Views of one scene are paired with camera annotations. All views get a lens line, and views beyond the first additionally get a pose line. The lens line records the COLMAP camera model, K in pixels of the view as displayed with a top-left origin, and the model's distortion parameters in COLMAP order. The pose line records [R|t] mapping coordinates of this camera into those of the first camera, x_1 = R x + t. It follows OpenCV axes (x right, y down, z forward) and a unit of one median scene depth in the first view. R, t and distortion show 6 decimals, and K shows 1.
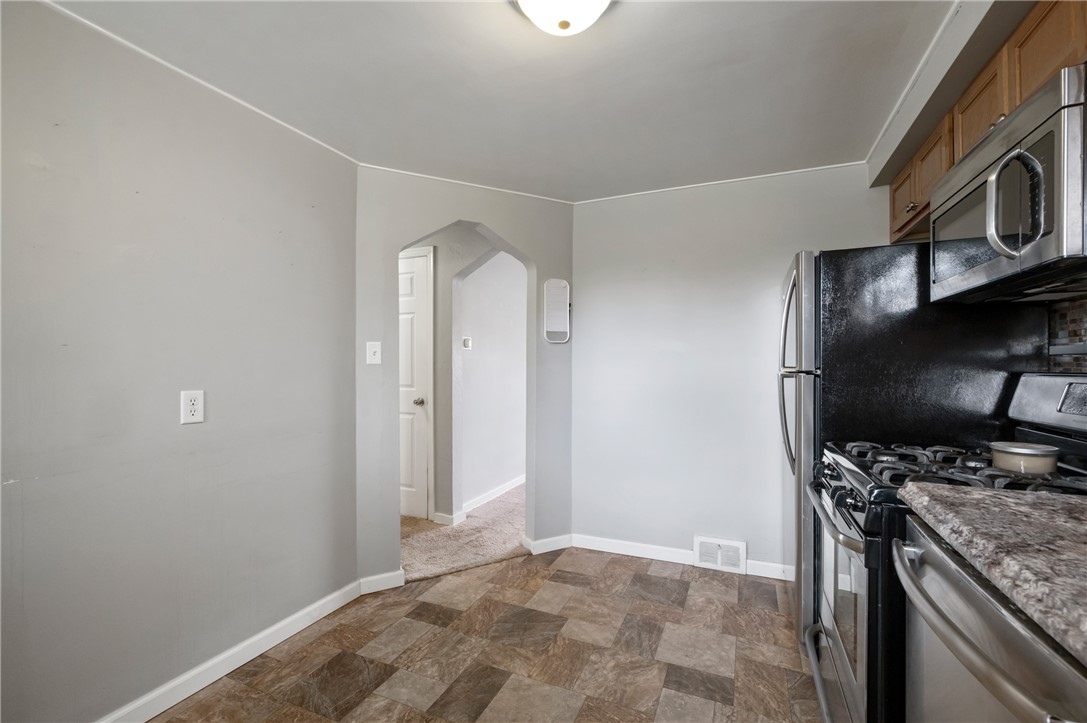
lens RADIAL K [[457.3, 0, 542.2], [0, 457.3, 375.1], [0, 0, 1]] dist [0.002015, 0.000259]
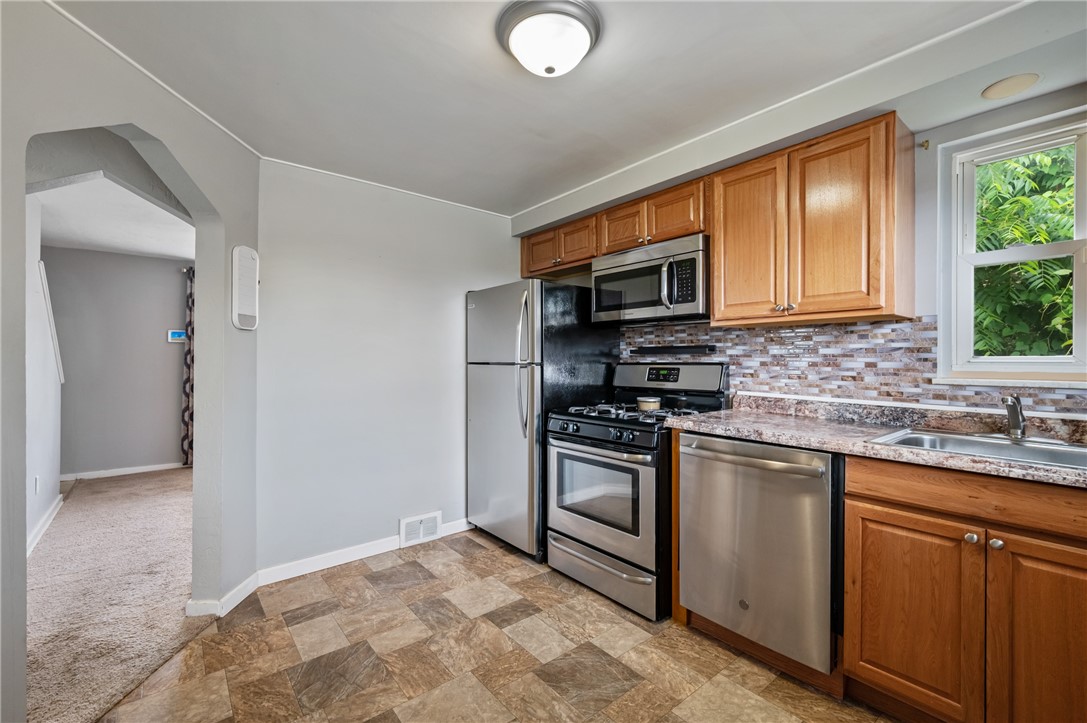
lens RADIAL K [[466.7, 0, 542.3], [0, 466.7, 356.6], [0, 0, 1]] dist [0.004724, 0.000299]
pose [[0.458054, 0.006329, 0.888902, -0.532164], [0.014893, 0.999780, -0.014792, -0.004508], [-0.888800, 0.020014, 0.457859, 0.230831]]
